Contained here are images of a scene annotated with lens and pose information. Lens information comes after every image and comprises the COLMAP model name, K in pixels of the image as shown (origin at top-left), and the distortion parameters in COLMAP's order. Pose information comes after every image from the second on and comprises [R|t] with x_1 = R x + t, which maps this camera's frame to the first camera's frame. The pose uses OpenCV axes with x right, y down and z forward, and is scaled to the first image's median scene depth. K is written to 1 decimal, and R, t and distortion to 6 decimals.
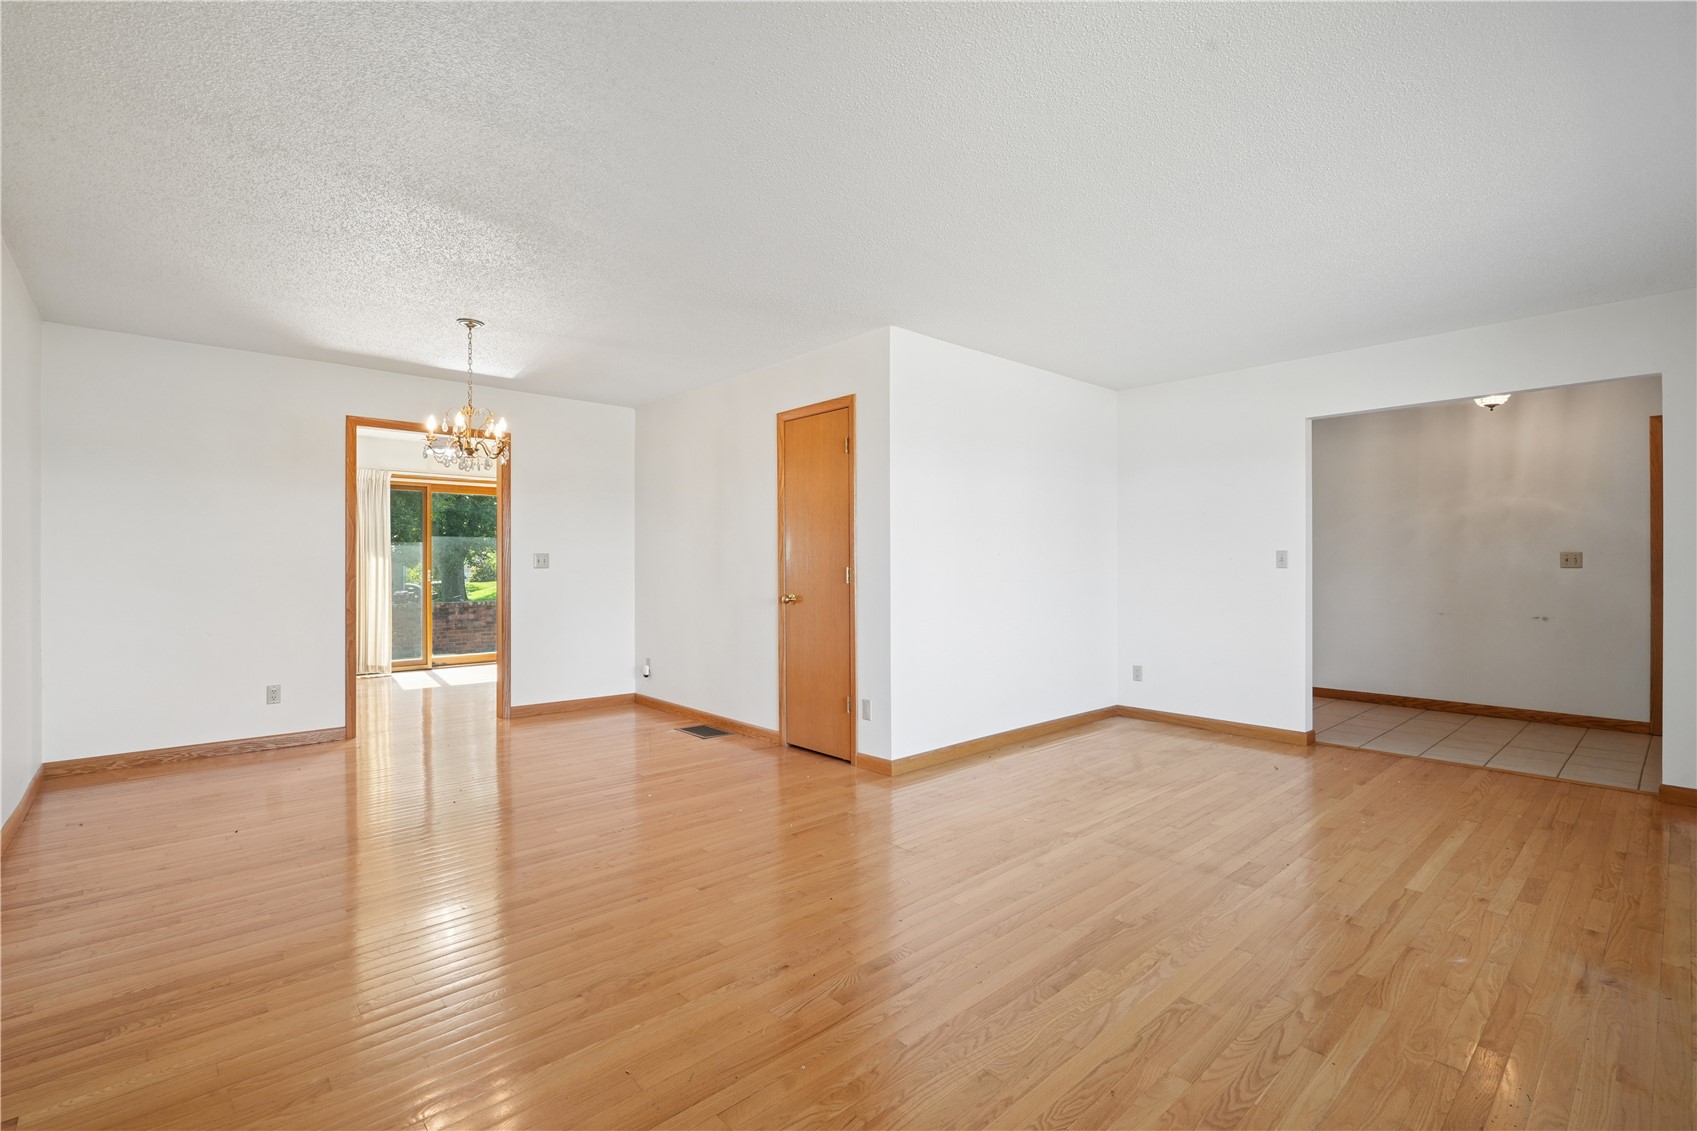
lens RADIAL K [[778.2, 0, 848.1], [0, 778.2, 570.3], [0, 0, 1]] dist [-0.005215, 0.001960]
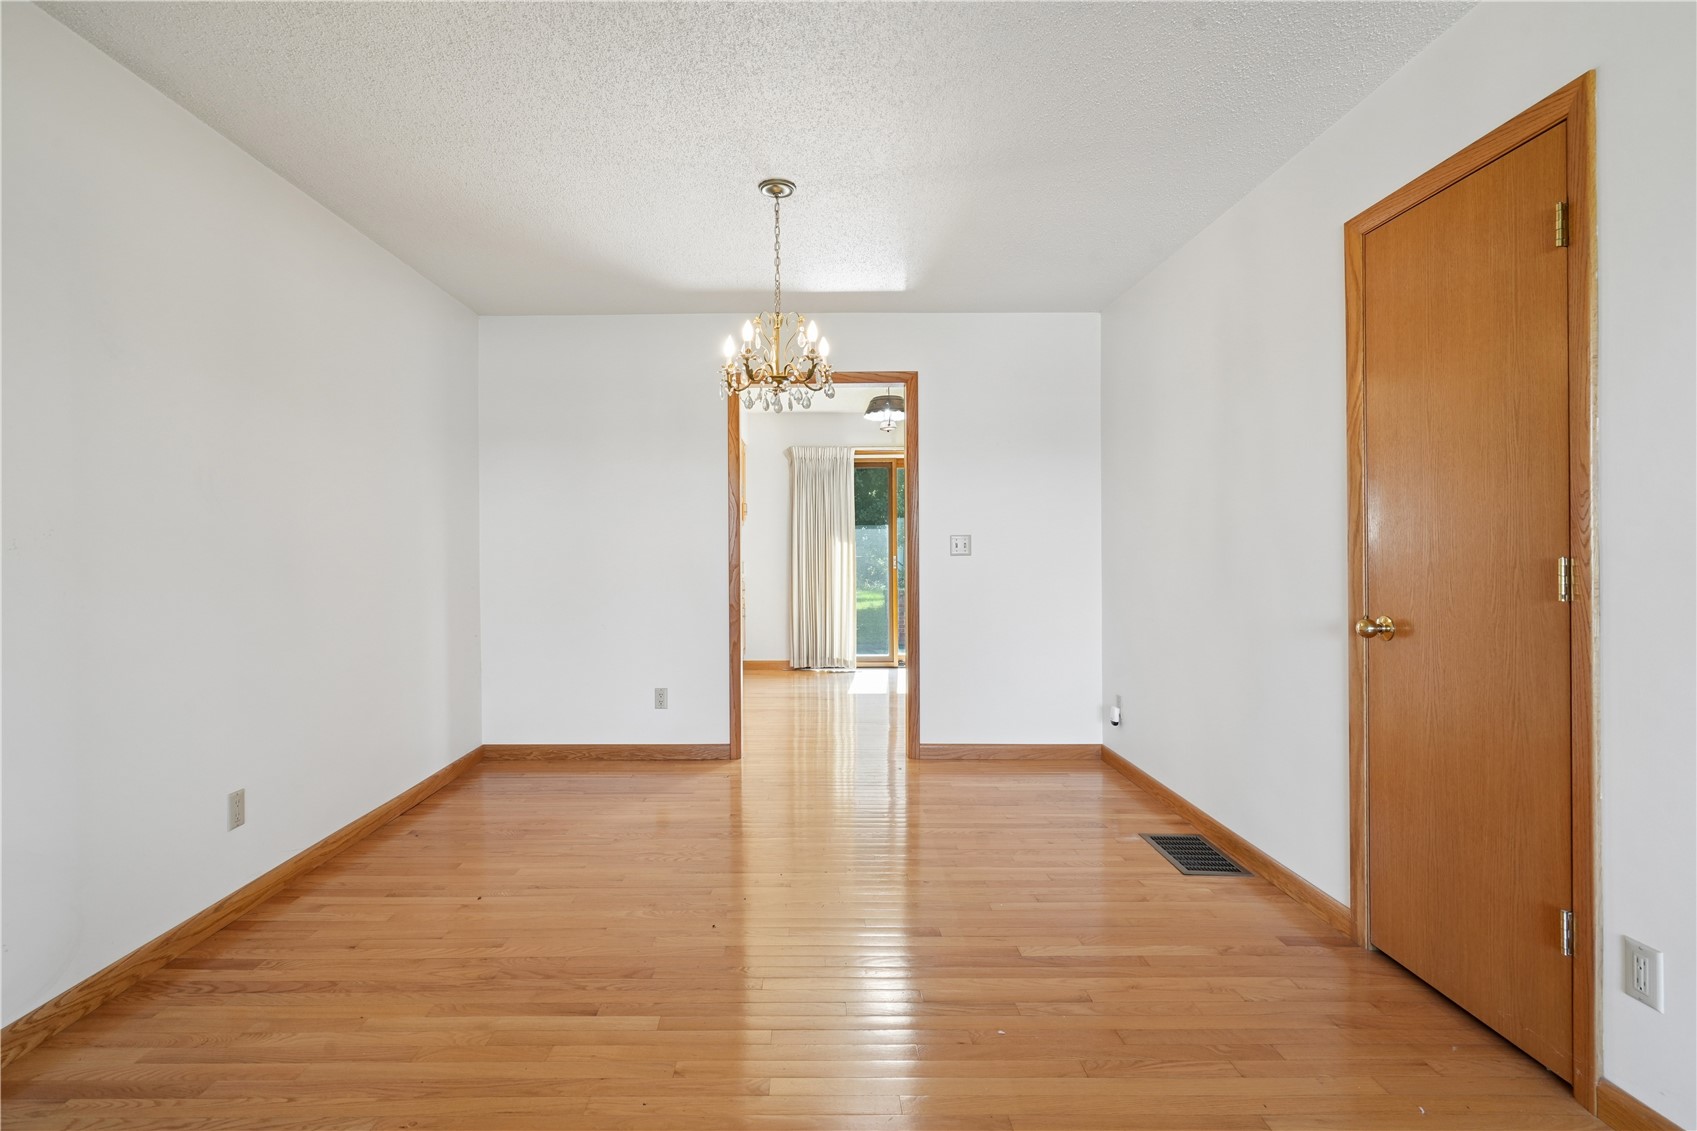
lens RADIAL K [[778.2, 0, 809.9], [0, 778.2, 553.5], [0, 0, 1]] dist [-0.005215, 0.001960]
pose [[0.736981, 0.001144, -0.675913, -0.013743], [-0.000843, 0.999999, 0.000773, -0.005983], [0.675913, 0.000000, 0.736981, 0.447867]]
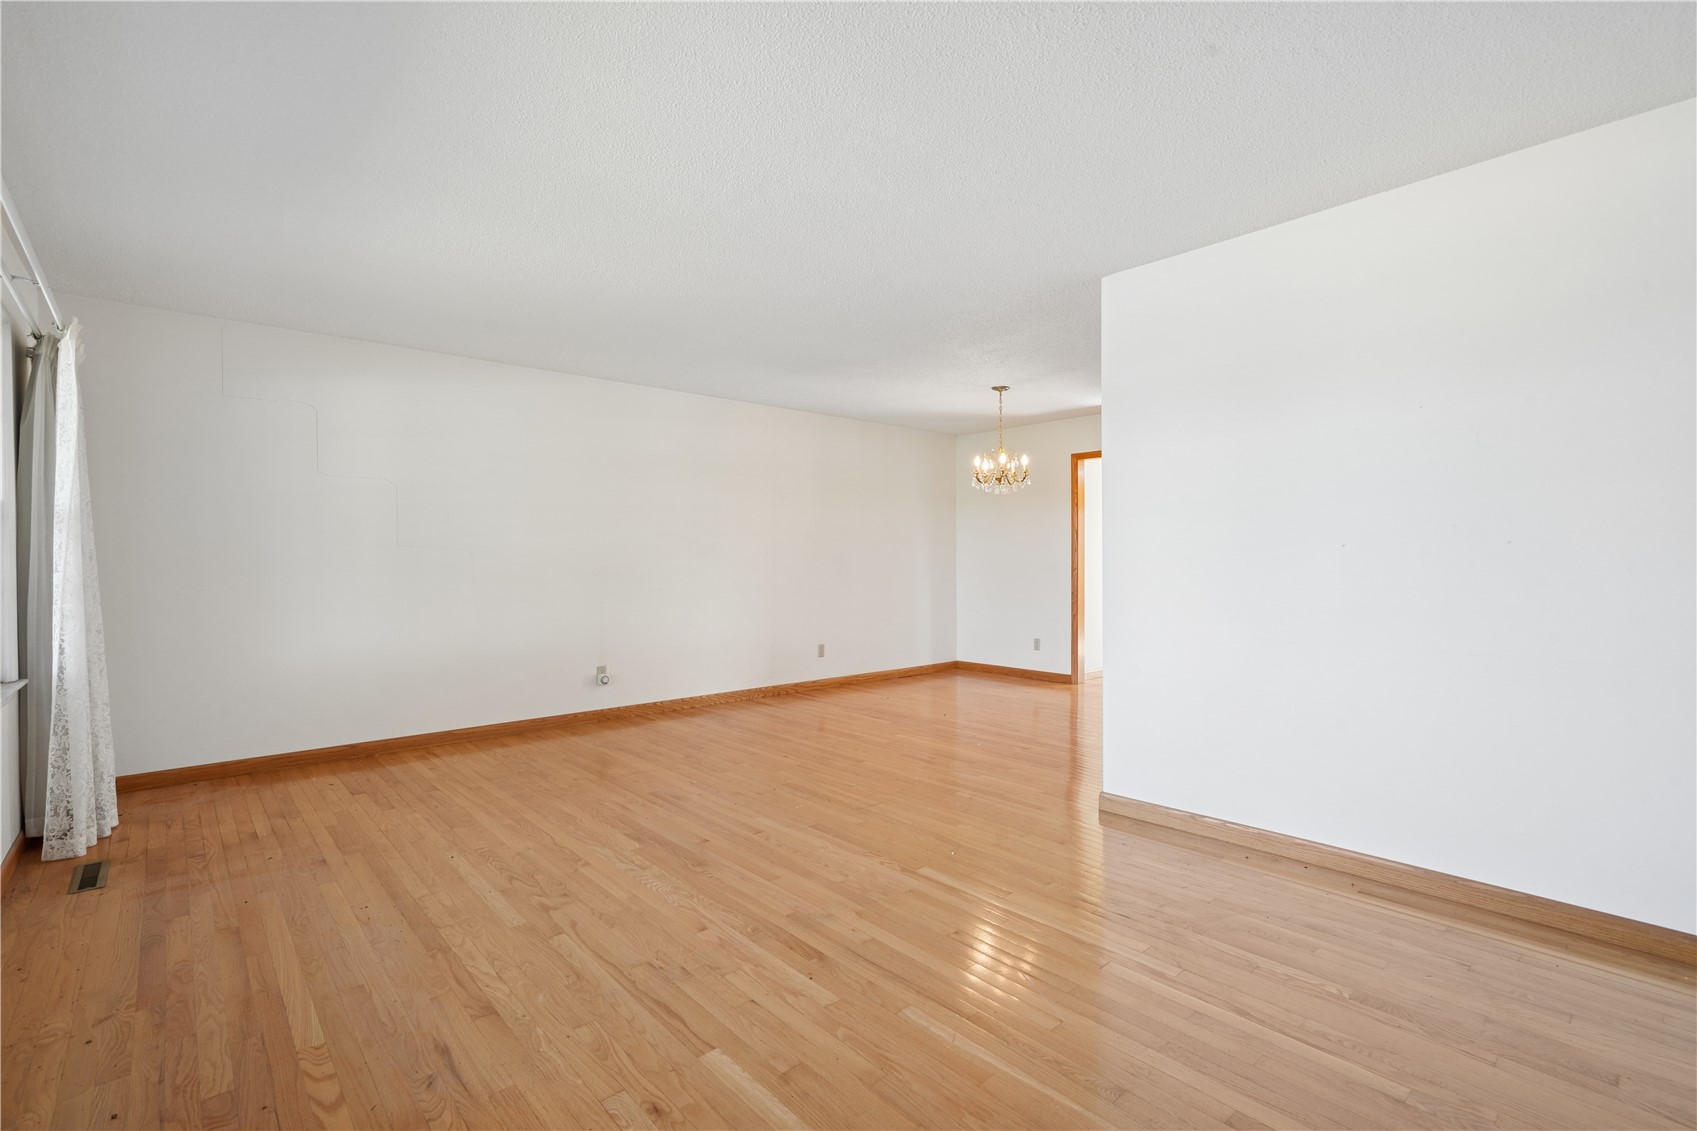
lens RADIAL K [[778.2, 0, 851.4], [0, 778.2, 558.7], [0, 0, 1]] dist [-0.005215, 0.001960]
pose [[-0.022251, -0.001241, -0.999752, 0.803344], [-0.003796, 0.999992, -0.001157, -0.006786], [0.999745, 0.003769, -0.022256, 0.655370]]
